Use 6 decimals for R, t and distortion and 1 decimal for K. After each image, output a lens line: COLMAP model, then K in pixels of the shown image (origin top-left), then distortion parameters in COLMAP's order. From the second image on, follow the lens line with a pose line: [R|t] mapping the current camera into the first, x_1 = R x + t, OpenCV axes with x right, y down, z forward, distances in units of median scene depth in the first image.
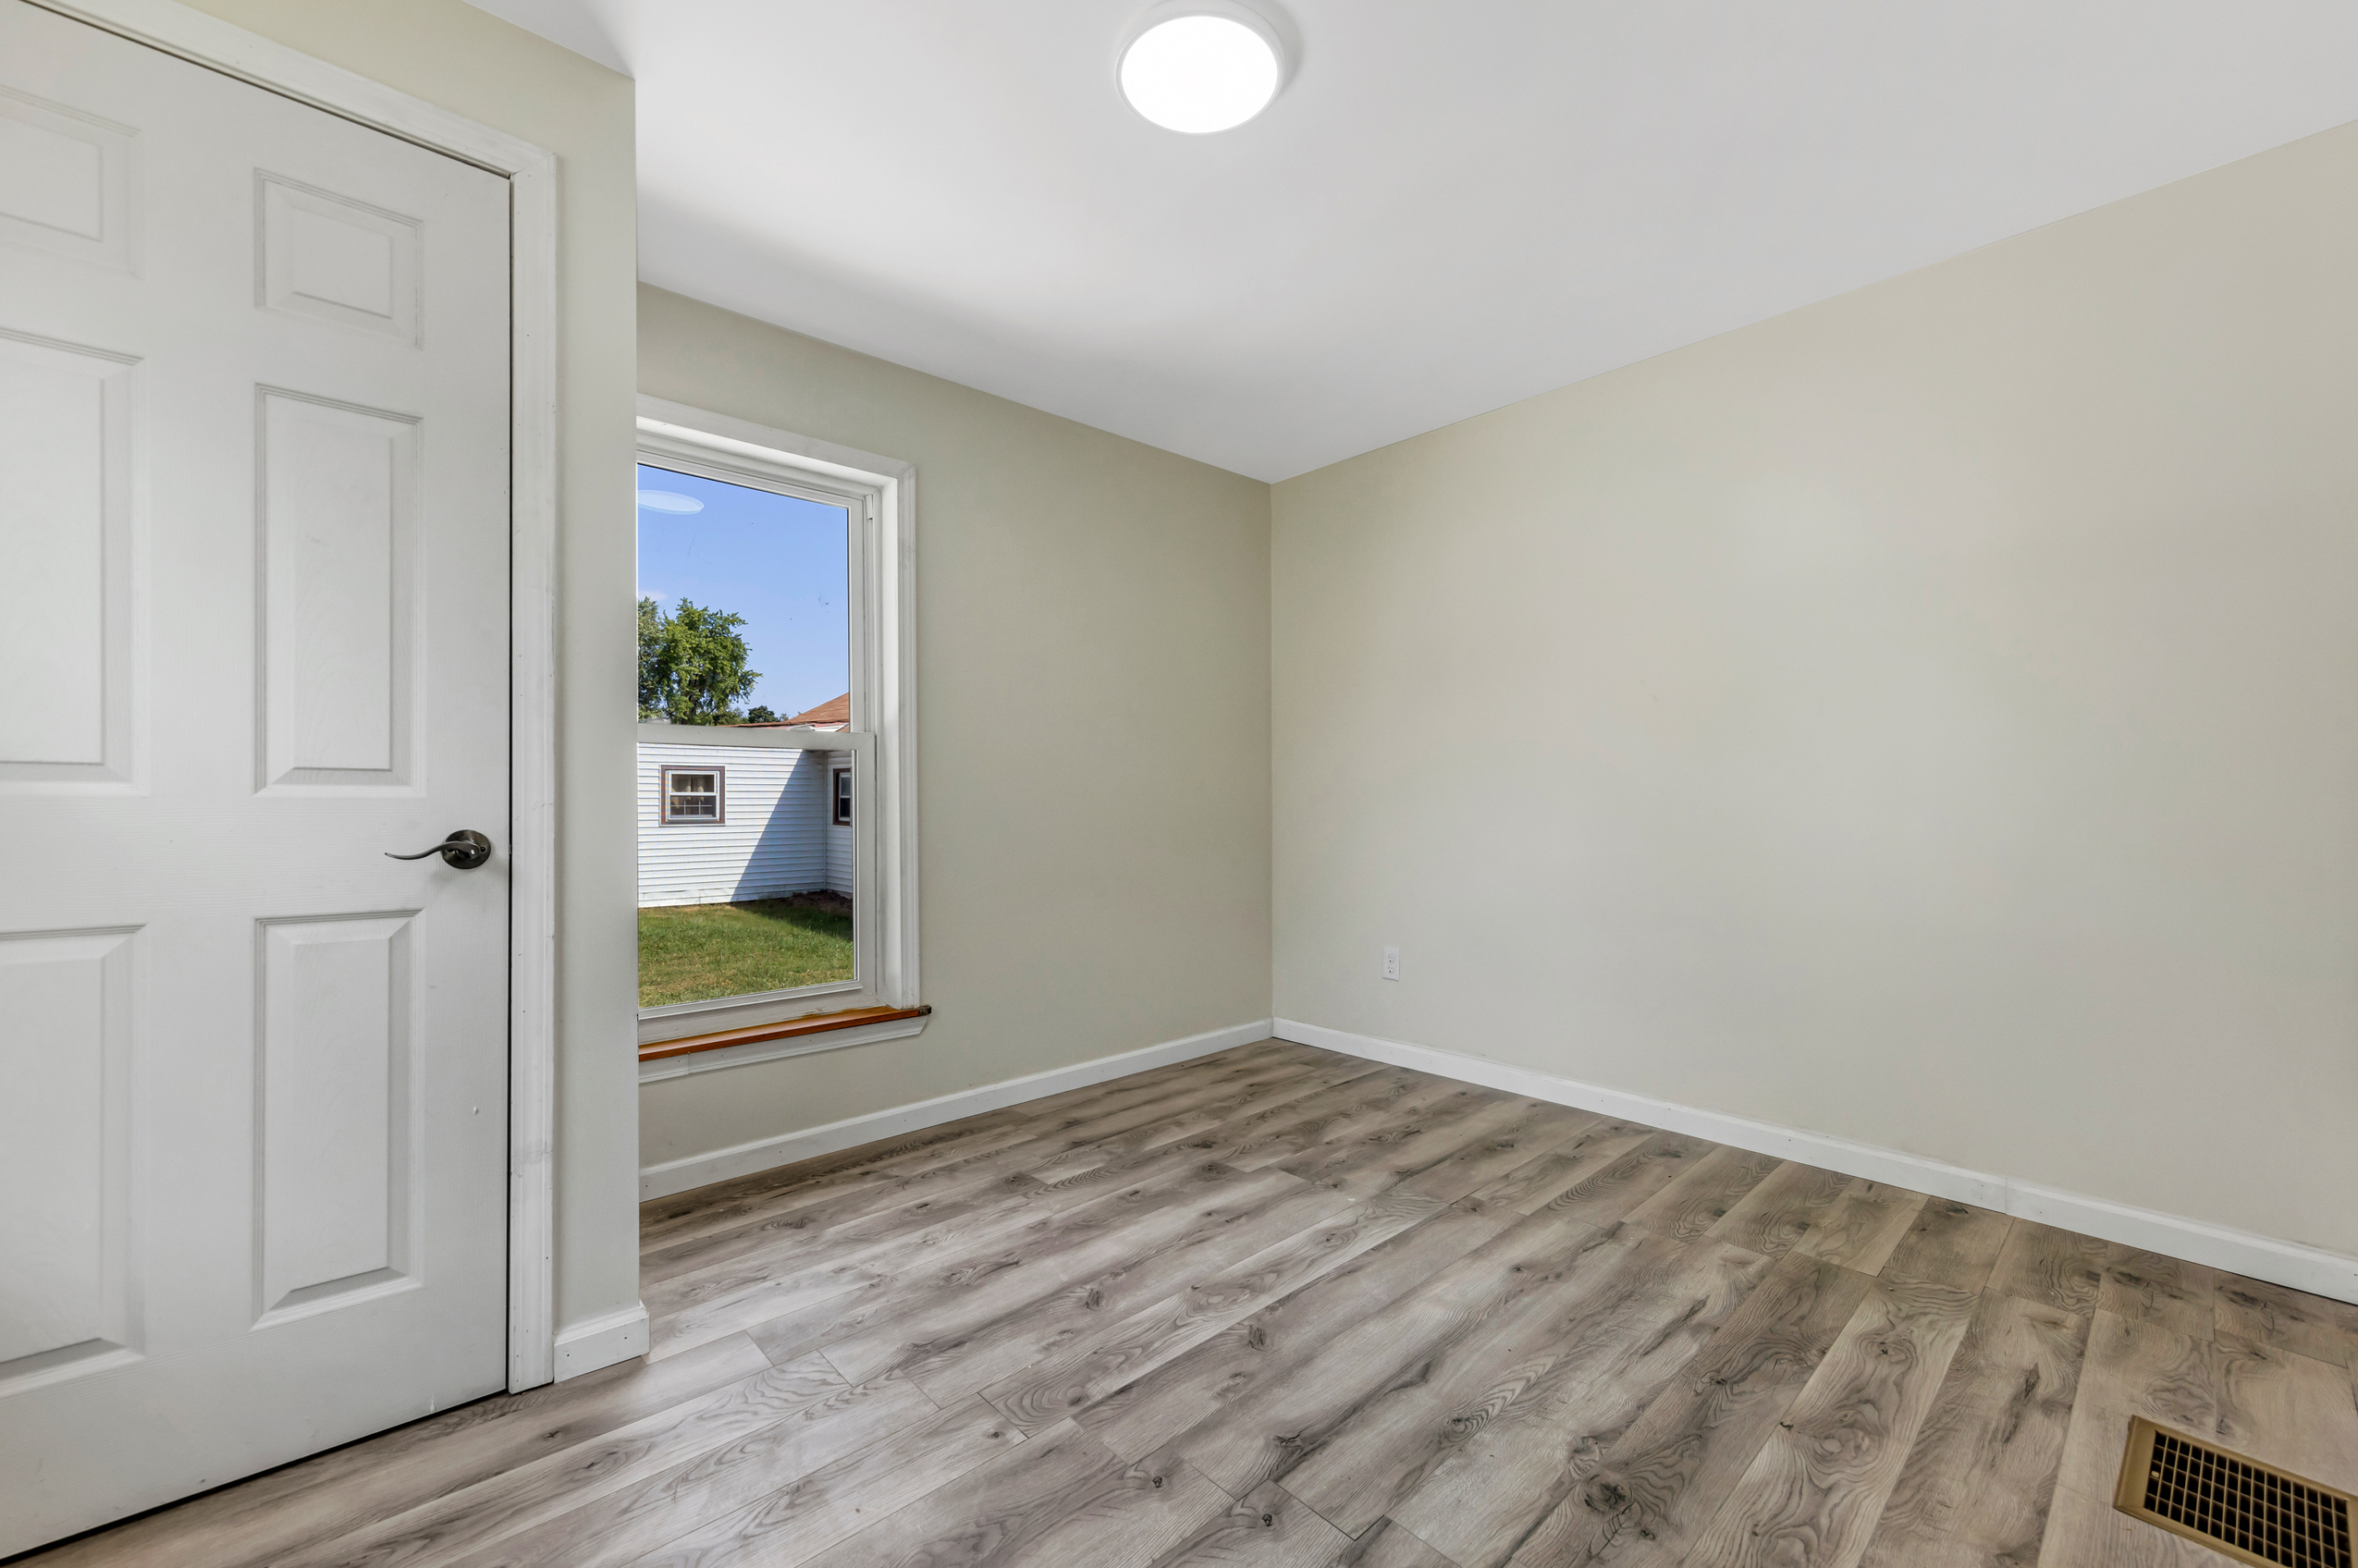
lens RADIAL K [[938.9, 0, 1216.6], [0, 938.9, 793.2], [0, 0, 1]] dist [0.008500, -0.001341]
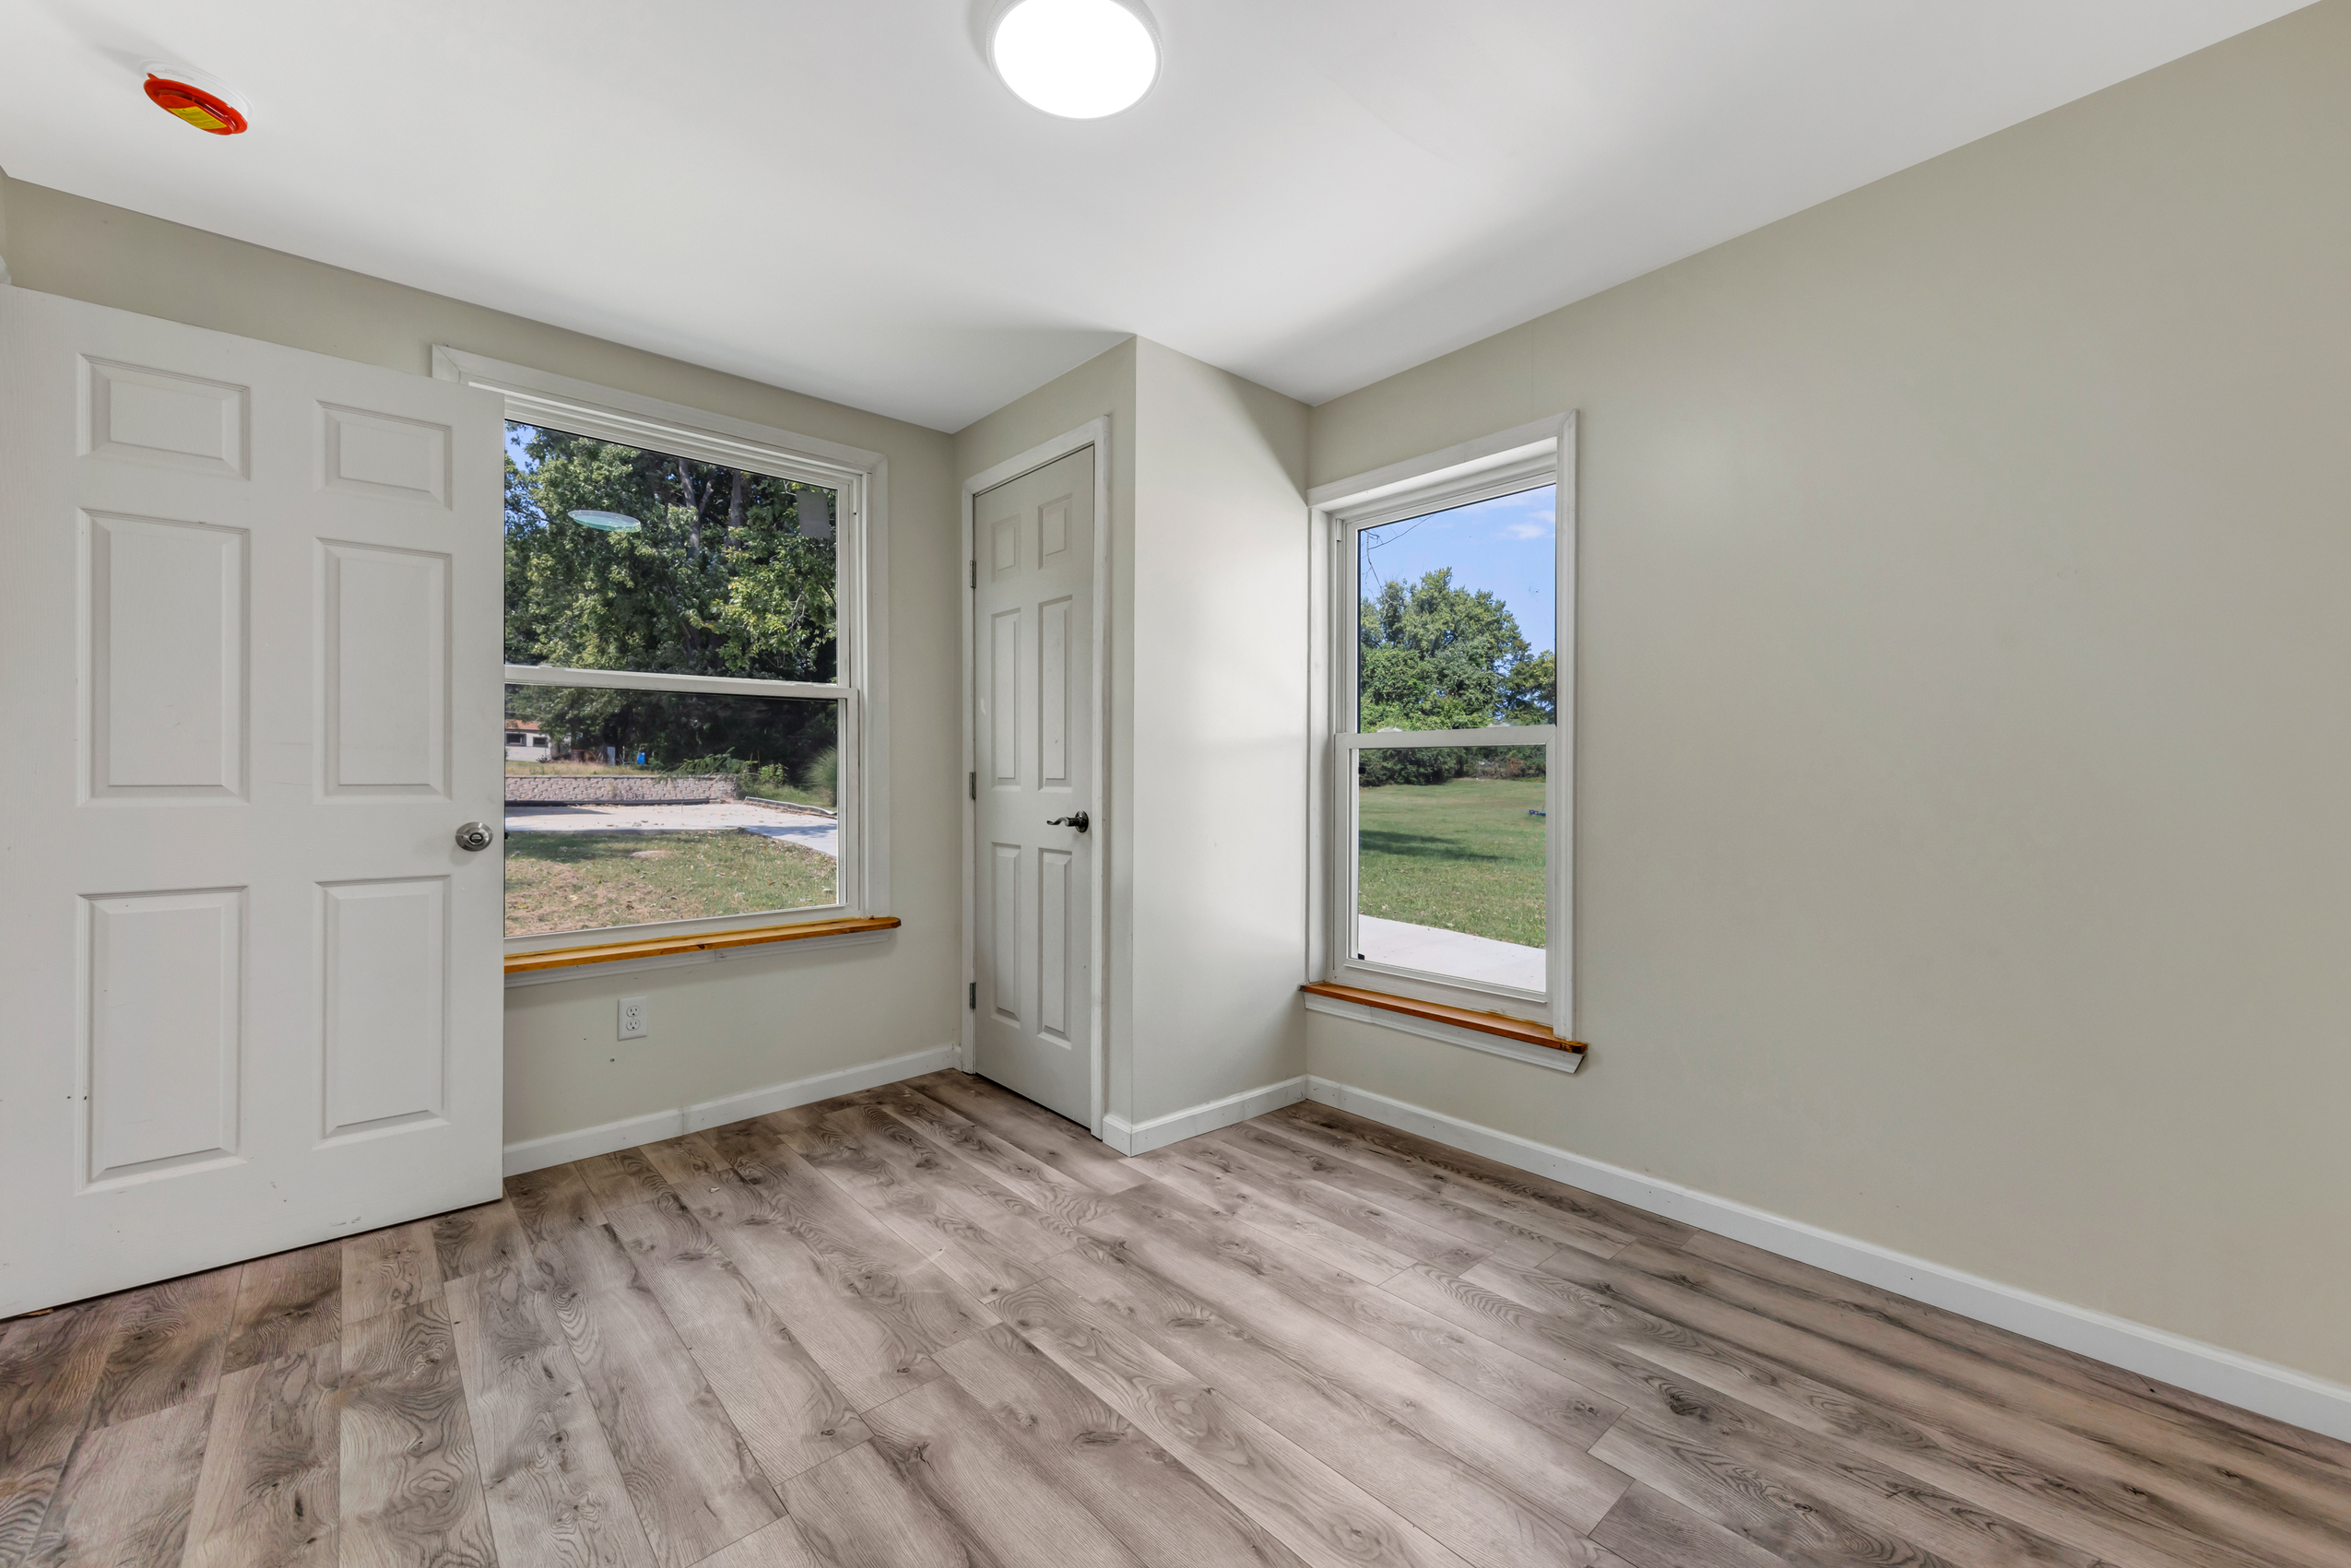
lens RADIAL K [[936.2, 0, 1176.0], [0, 936.2, 782.5], [0, 0, 1]] dist [0.008500, -0.001341]
pose [[-0.032918, 0.002030, -0.999456, 0.871266], [0.004095, 0.999990, 0.001896, -0.015878], [0.999450, -0.004030, -0.032926, 1.077805]]
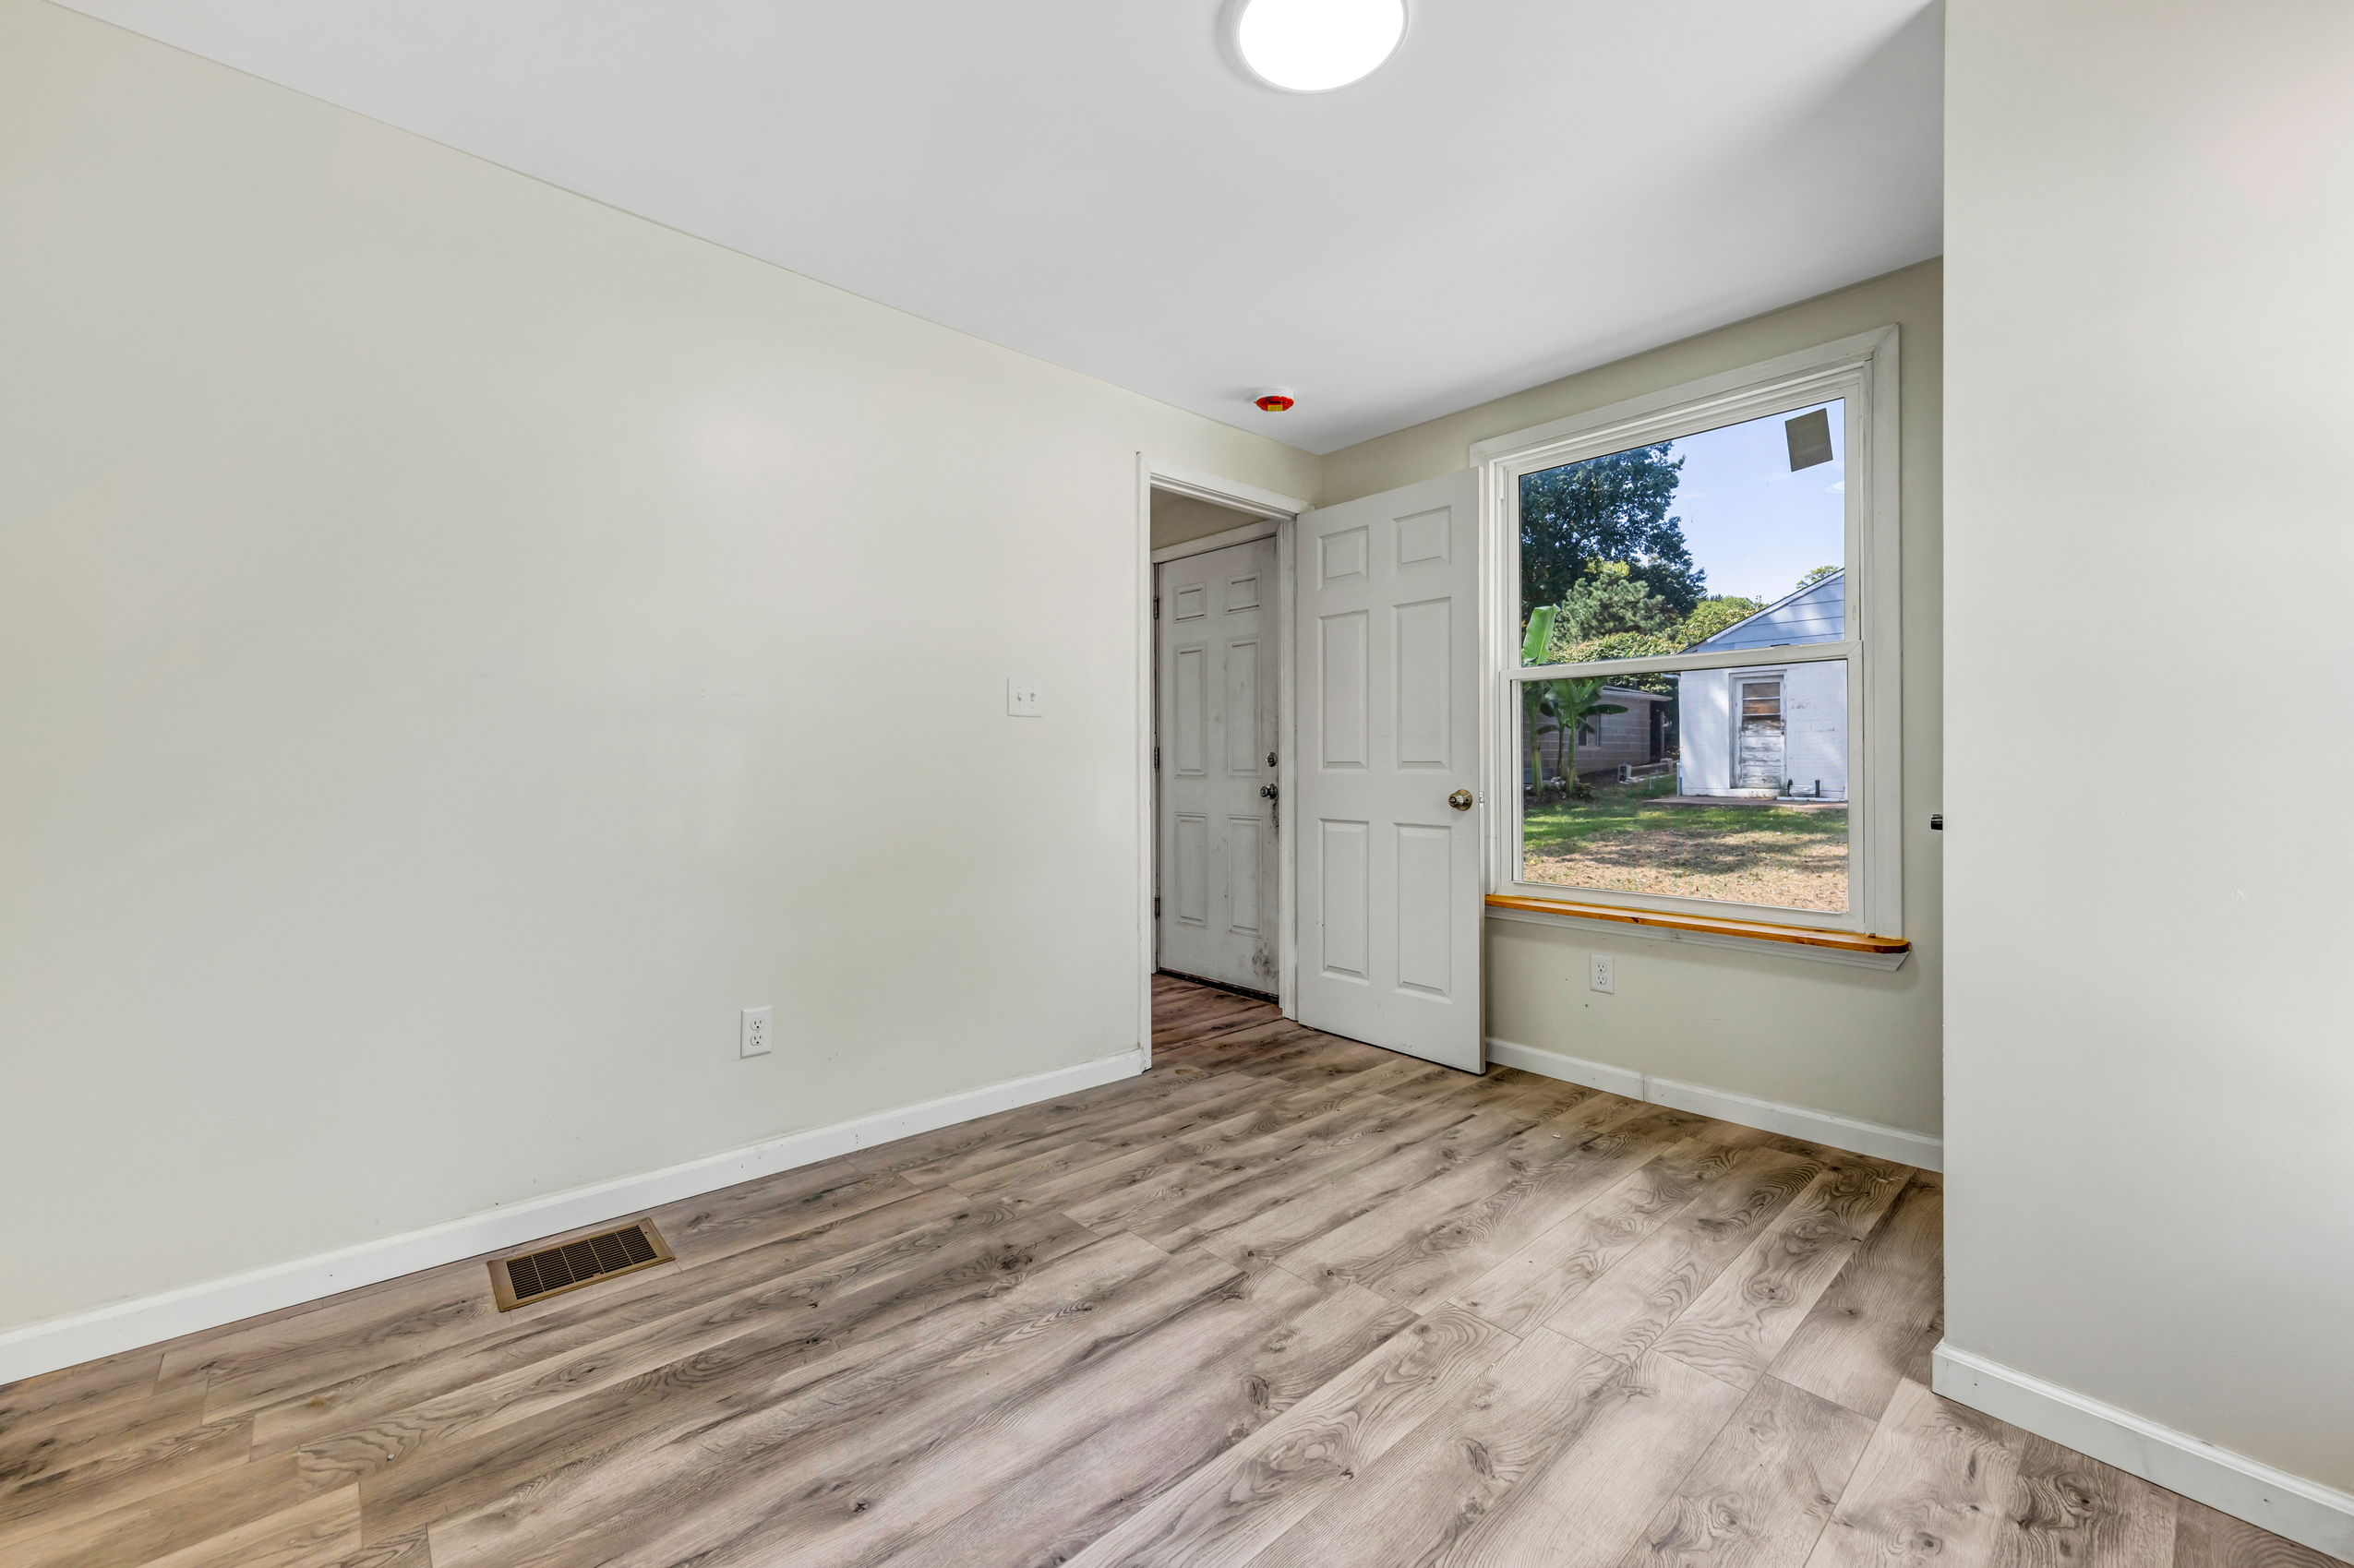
lens RADIAL K [[937.3, 0, 1179.1], [0, 937.3, 764.4], [0, 0, 1]] dist [0.008500, -0.001341]
pose [[-0.999393, 0.001371, 0.034816, 0.084768], [0.001341, 0.999999, -0.000892, -0.009581], [-0.034817, -0.000845, -0.999393, 1.847634]]
